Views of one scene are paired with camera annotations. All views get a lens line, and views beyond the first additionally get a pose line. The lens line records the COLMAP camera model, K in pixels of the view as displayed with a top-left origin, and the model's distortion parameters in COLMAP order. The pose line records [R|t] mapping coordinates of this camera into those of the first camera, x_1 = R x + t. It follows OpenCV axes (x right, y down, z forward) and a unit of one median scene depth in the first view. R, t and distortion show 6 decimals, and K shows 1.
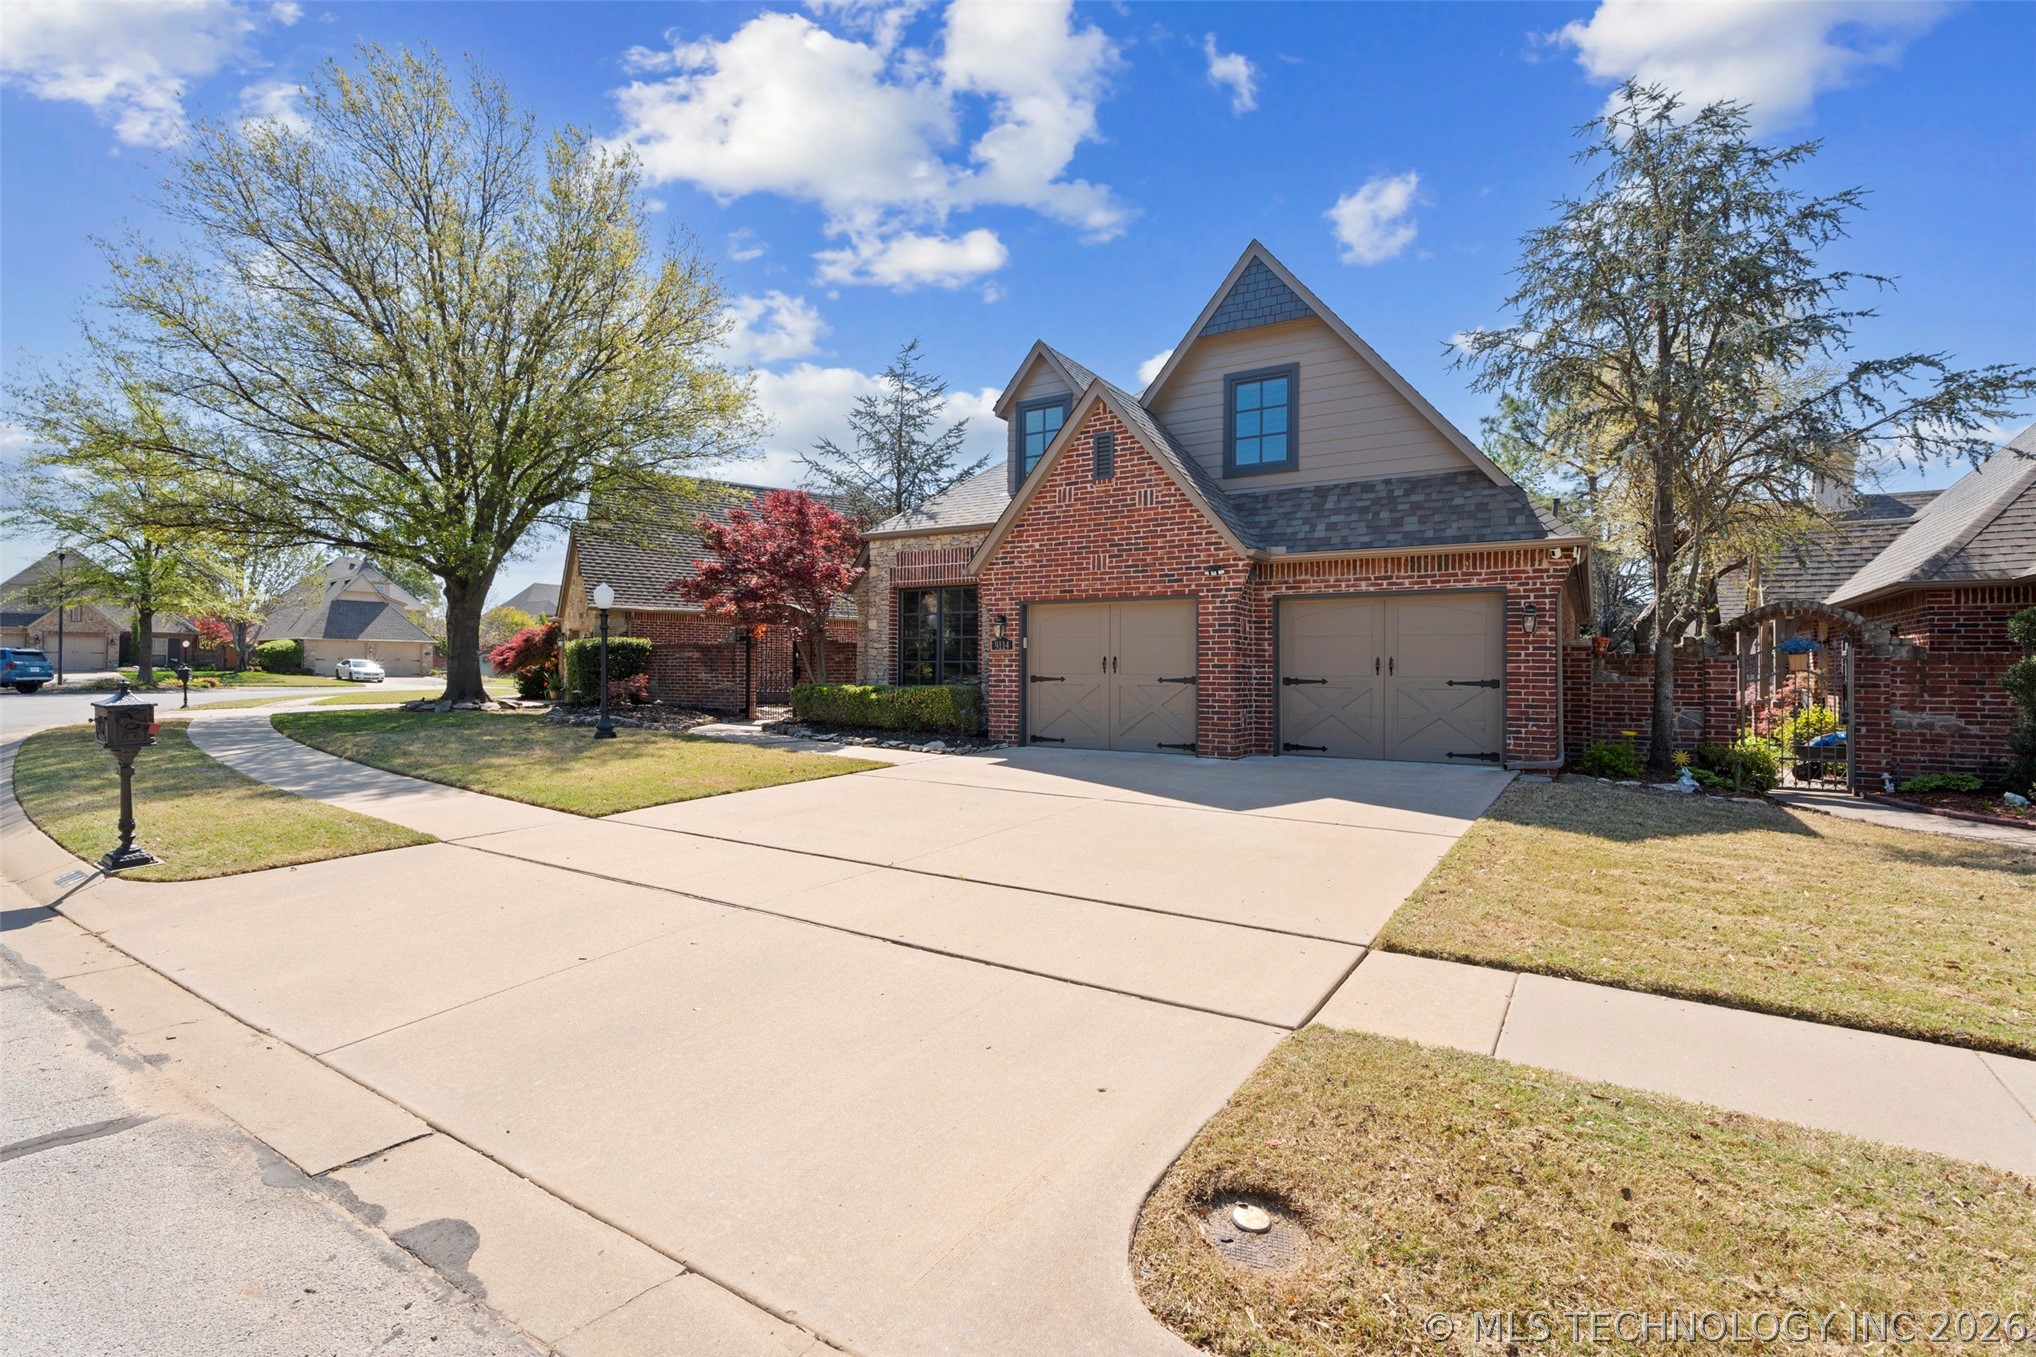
lens RADIAL K [[914.8, 0, 1015.8], [0, 914.8, 660.8], [0, 0, 1]] dist [0.005360, -0.000098]
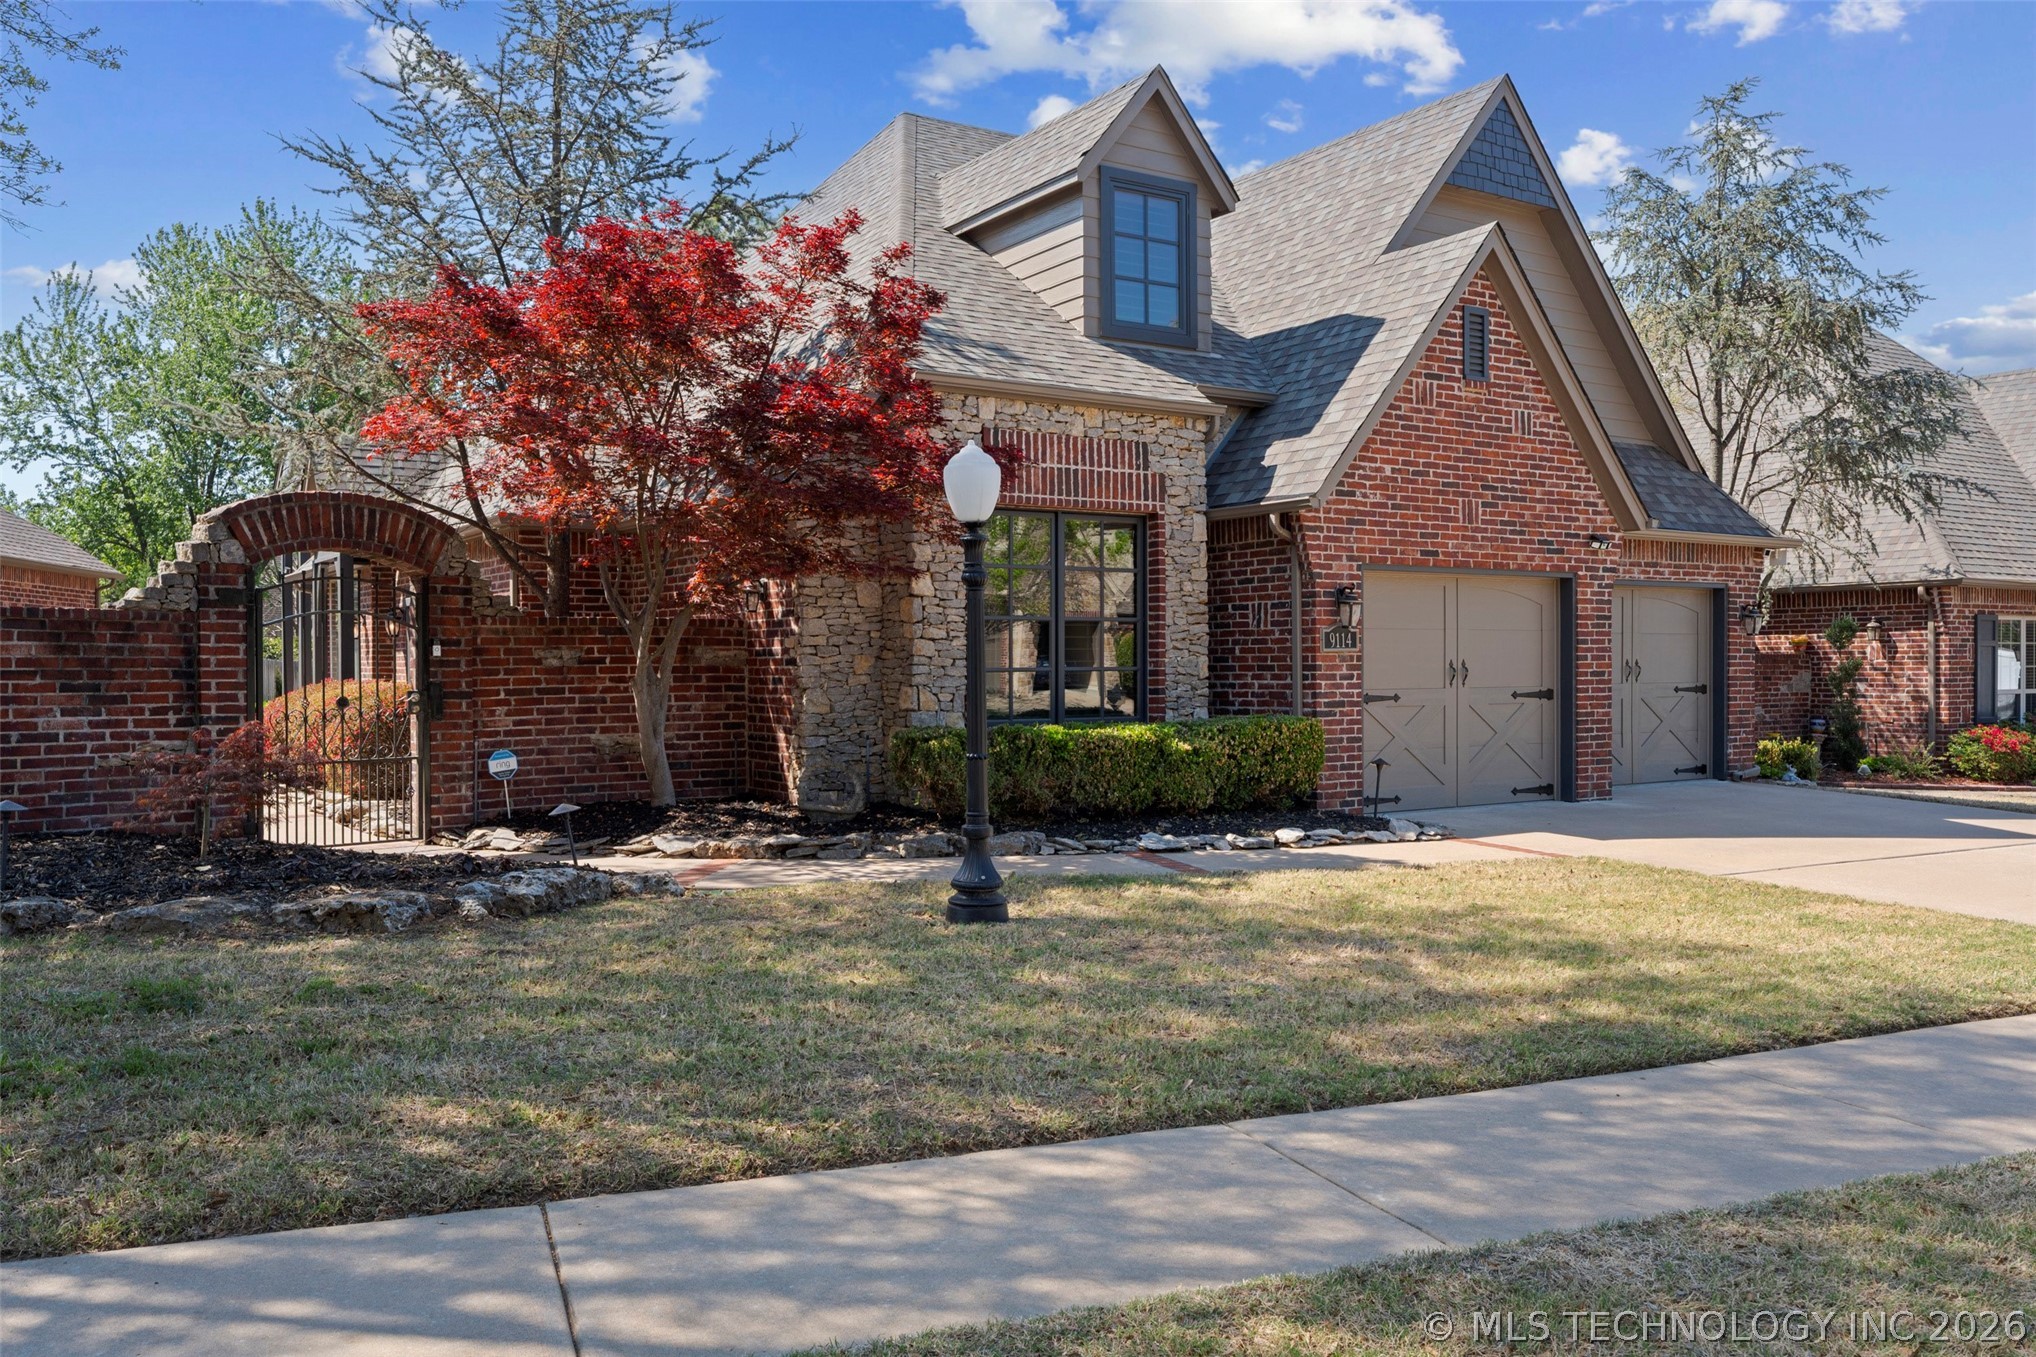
lens RADIAL K [[1615.7, 0, 1030.2], [0, 1615.7, 671.3], [0, 0, 1]] dist [0.000255, 0.003012]
pose [[0.419463, -0.014157, 0.907662, -1.069924], [-0.004625, 0.999832, 0.017732, -0.015771], [-0.907761, -0.011636, 0.419327, 0.820695]]
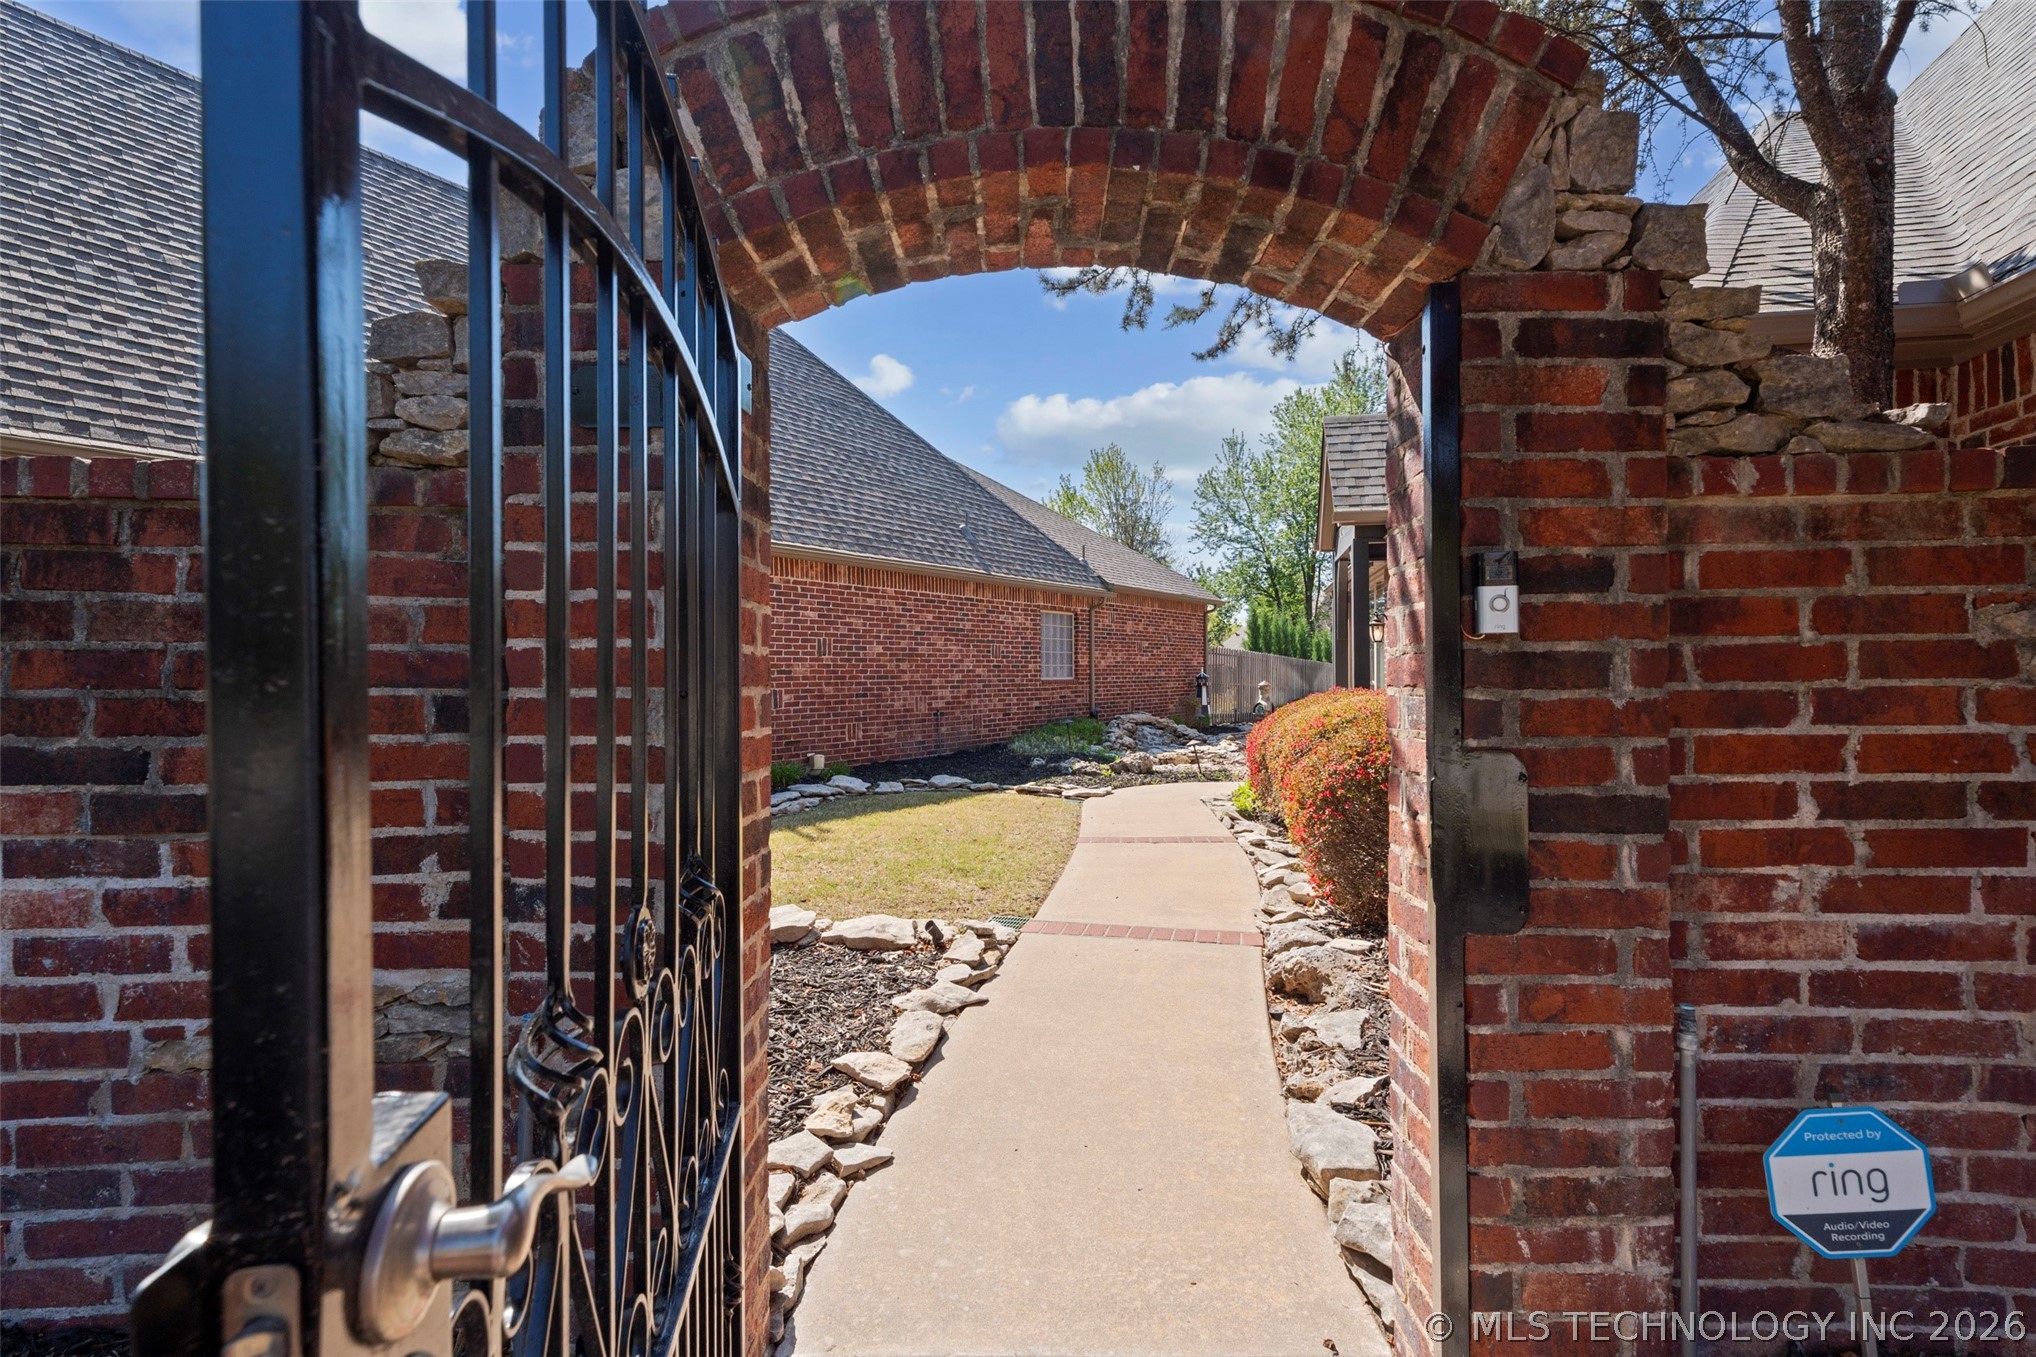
lens RADIAL K [[914.8, 0, 1034.4], [0, 914.8, 673.2], [0, 0, 1]] dist [0.005360, -0.000098]
pose [[0.940410, -0.014157, 0.339749, -0.457547], [0.008416, 0.999796, 0.018364, -0.004296], [-0.339939, -0.014411, 0.940337, 1.437755]]
